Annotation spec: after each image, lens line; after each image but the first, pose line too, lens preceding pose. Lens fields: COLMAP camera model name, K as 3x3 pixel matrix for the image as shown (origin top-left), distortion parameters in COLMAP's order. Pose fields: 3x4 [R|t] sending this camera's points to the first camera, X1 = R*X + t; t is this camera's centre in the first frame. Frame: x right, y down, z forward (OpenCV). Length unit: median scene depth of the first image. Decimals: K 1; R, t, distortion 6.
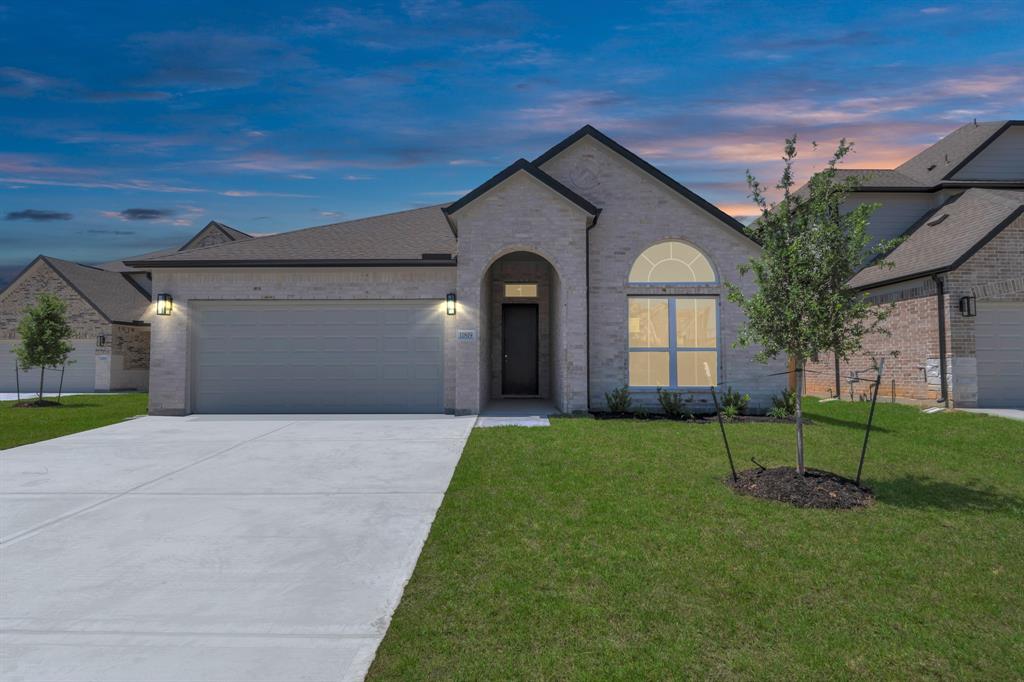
lens RADIAL K [[502.5, 0, 512.2], [0, 502.5, 333.3], [0, 0, 1]] dist [-0.006150, -0.000446]
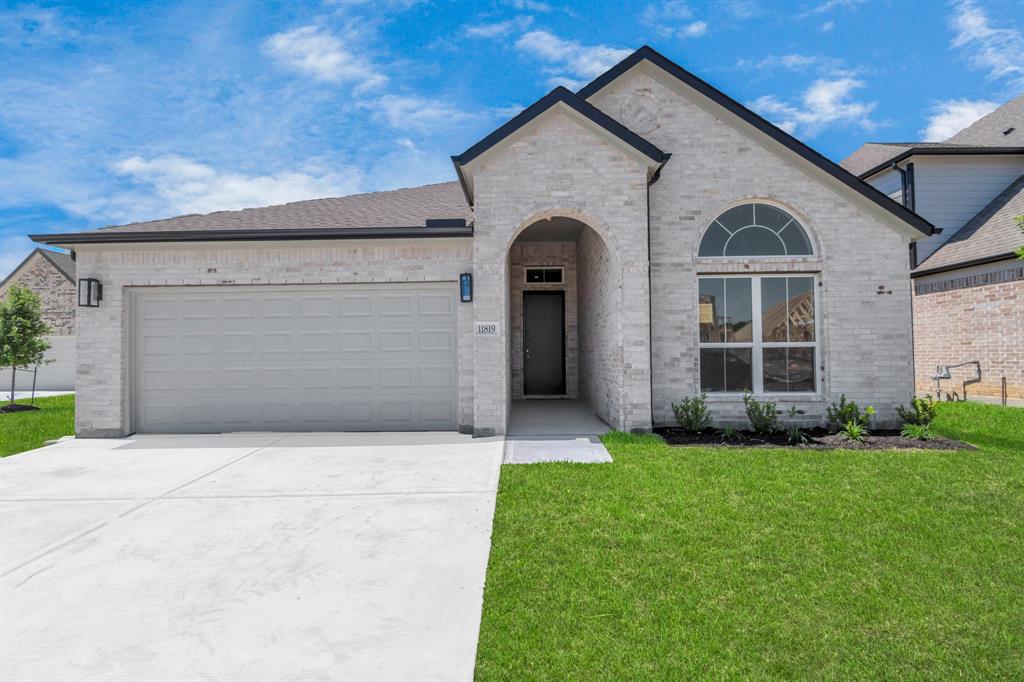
lens RADIAL K [[464.4, 0, 511.9], [0, 464.4, 337.5], [0, 0, 1]] dist [0.000237, 0.000093]
pose [[0.999806, -0.009988, -0.017003, -0.041282], [0.010476, 0.999528, 0.028891, -0.003017], [0.016707, -0.029063, 0.999438, 0.297810]]
